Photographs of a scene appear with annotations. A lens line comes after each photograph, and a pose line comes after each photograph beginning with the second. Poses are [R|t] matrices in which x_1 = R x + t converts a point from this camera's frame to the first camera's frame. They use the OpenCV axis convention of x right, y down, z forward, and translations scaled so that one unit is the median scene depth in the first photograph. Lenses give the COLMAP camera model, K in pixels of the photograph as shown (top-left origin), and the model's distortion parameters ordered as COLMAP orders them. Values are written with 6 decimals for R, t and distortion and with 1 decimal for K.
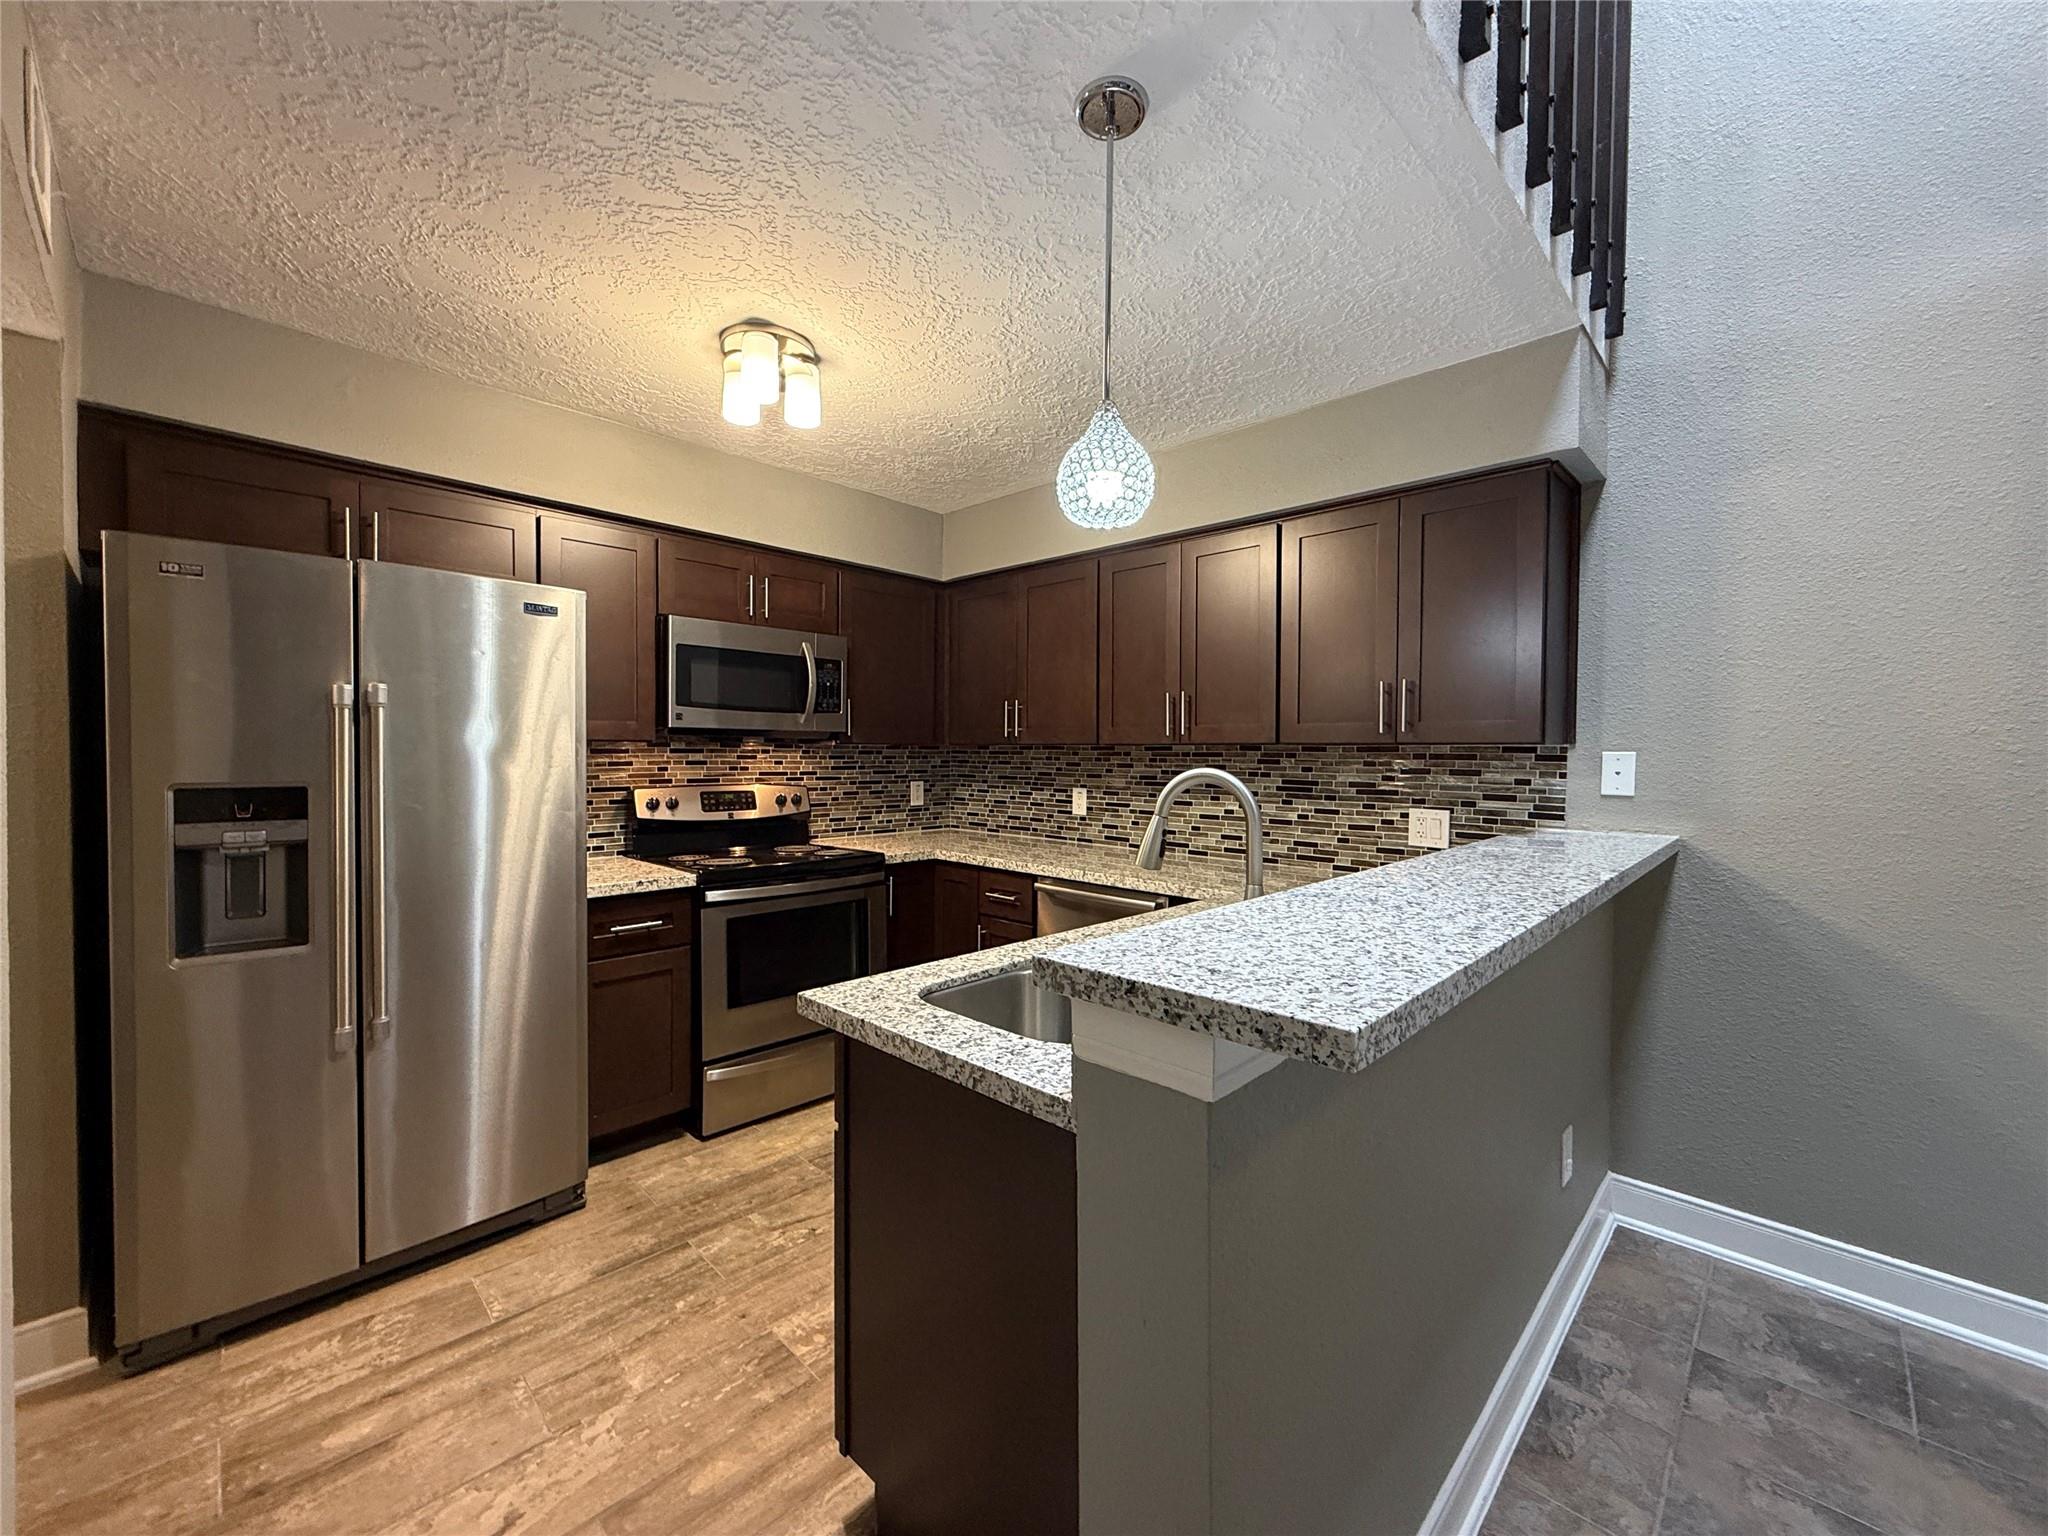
lens RADIAL K [[822.1, 0, 1024.7], [0, 822.1, 767.0], [0, 0, 1]] dist [0.001373, 0.000213]
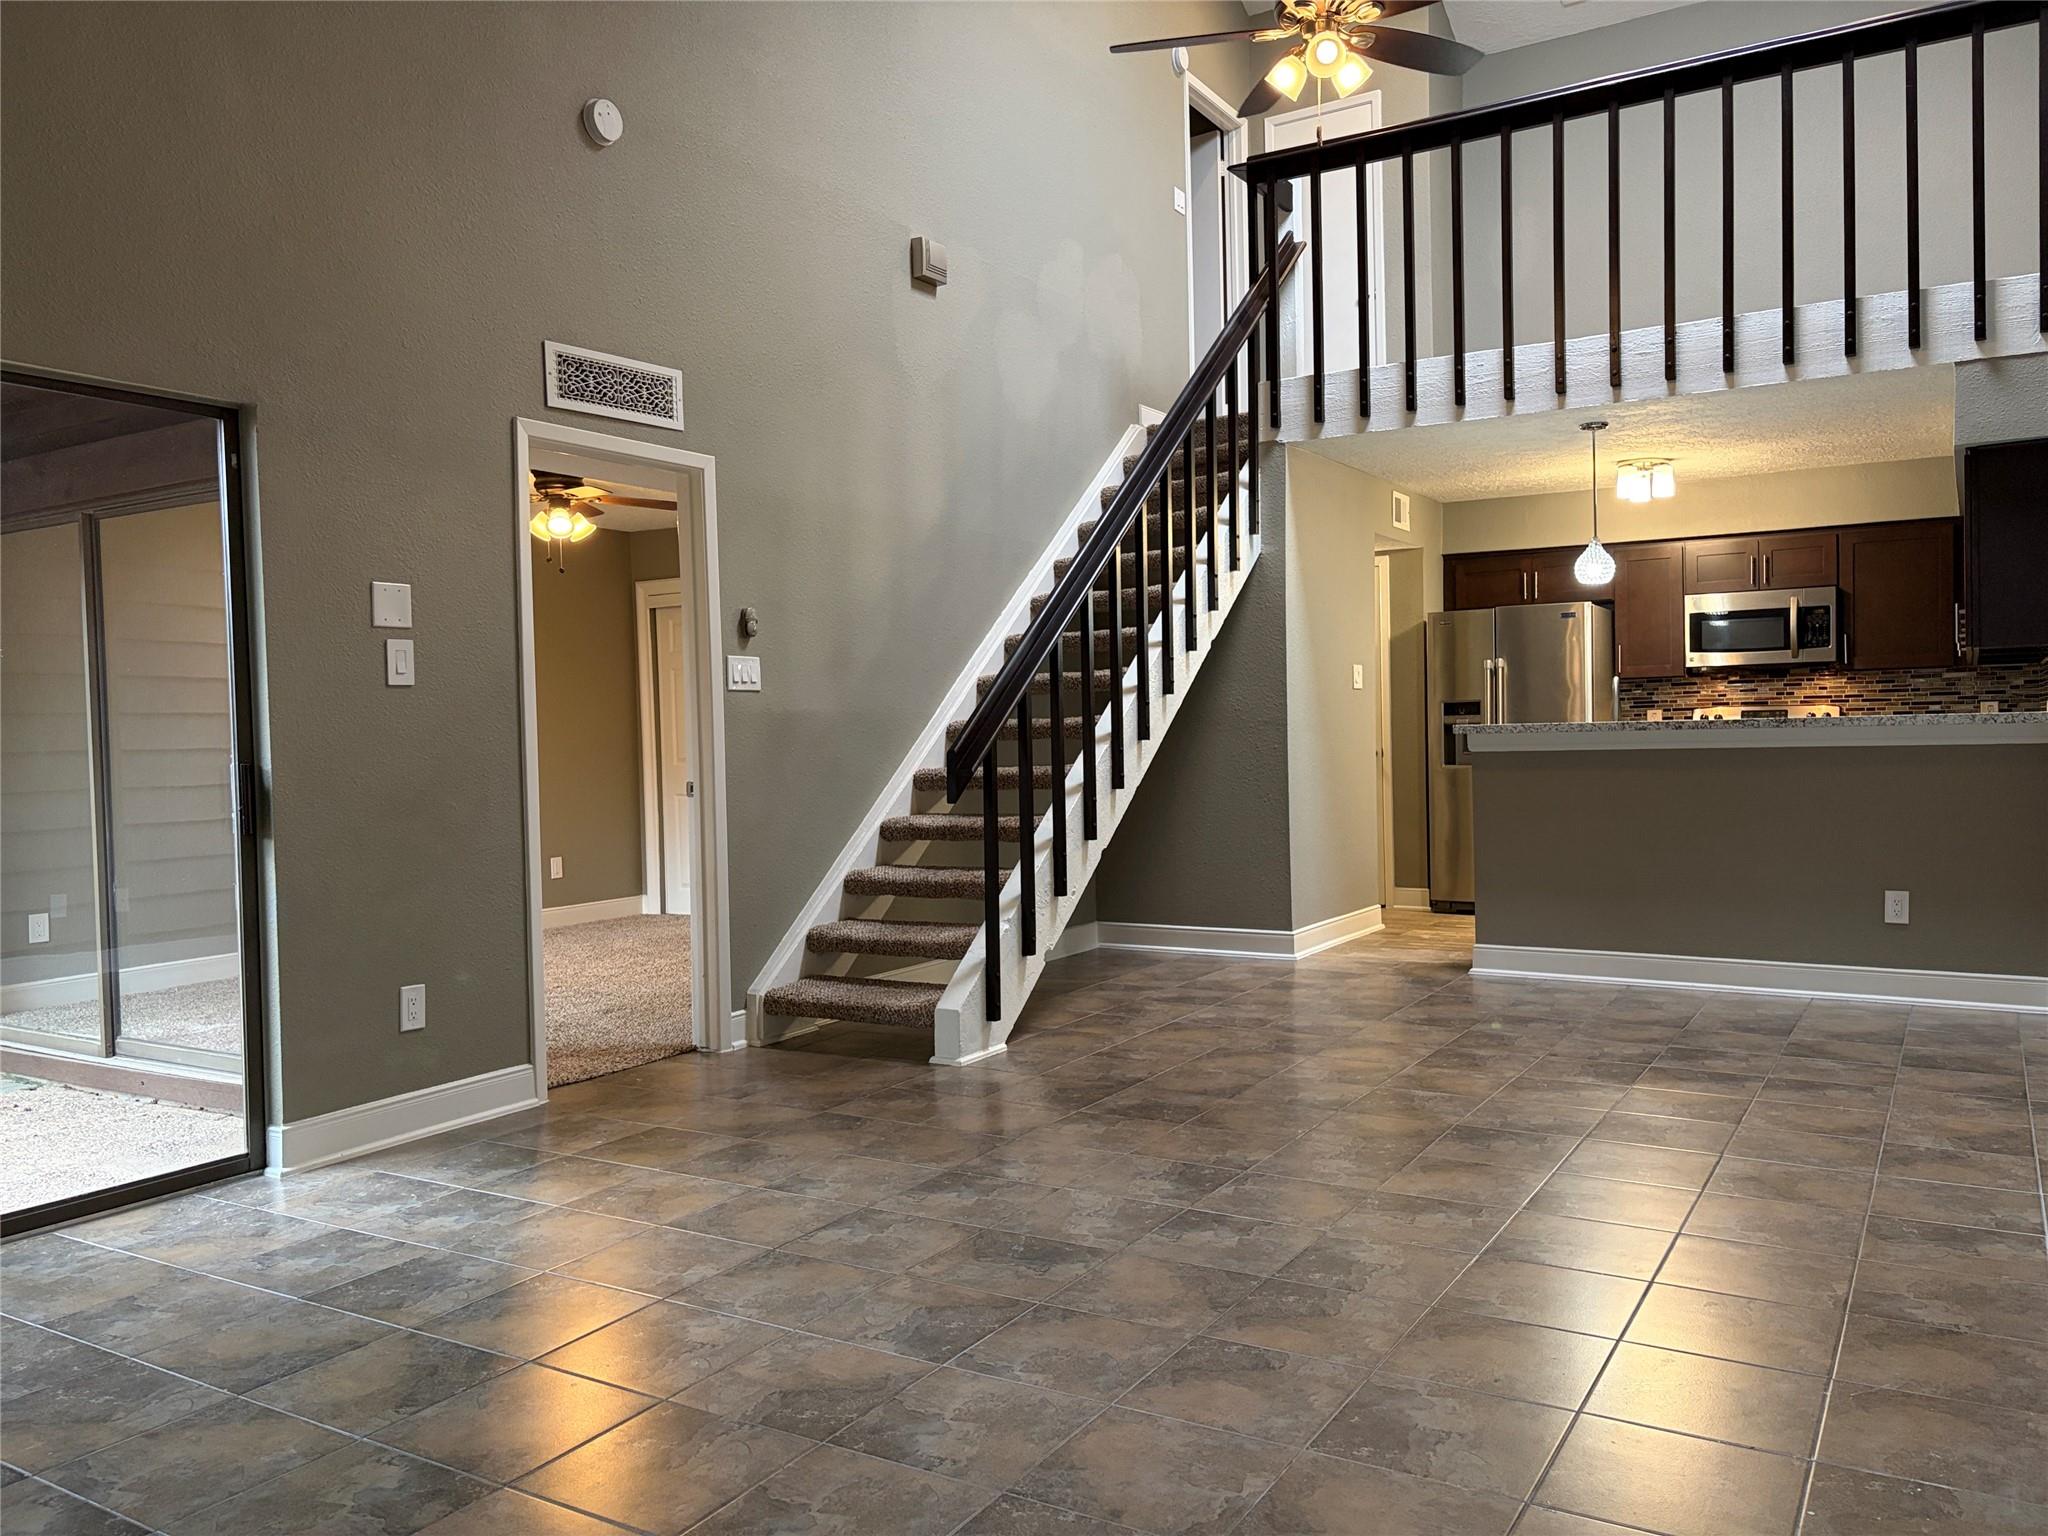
lens RADIAL K [[1541.6, 0, 1027.8], [0, 1541.6, 771.4], [0, 0, 1]] dist [0.007470, -0.000061]
pose [[0.213366, 0.011867, -0.976900, 1.905024], [0.004816, 0.999901, 0.013199, 0.092650], [0.976960, -0.007521, 0.213288, -0.750721]]
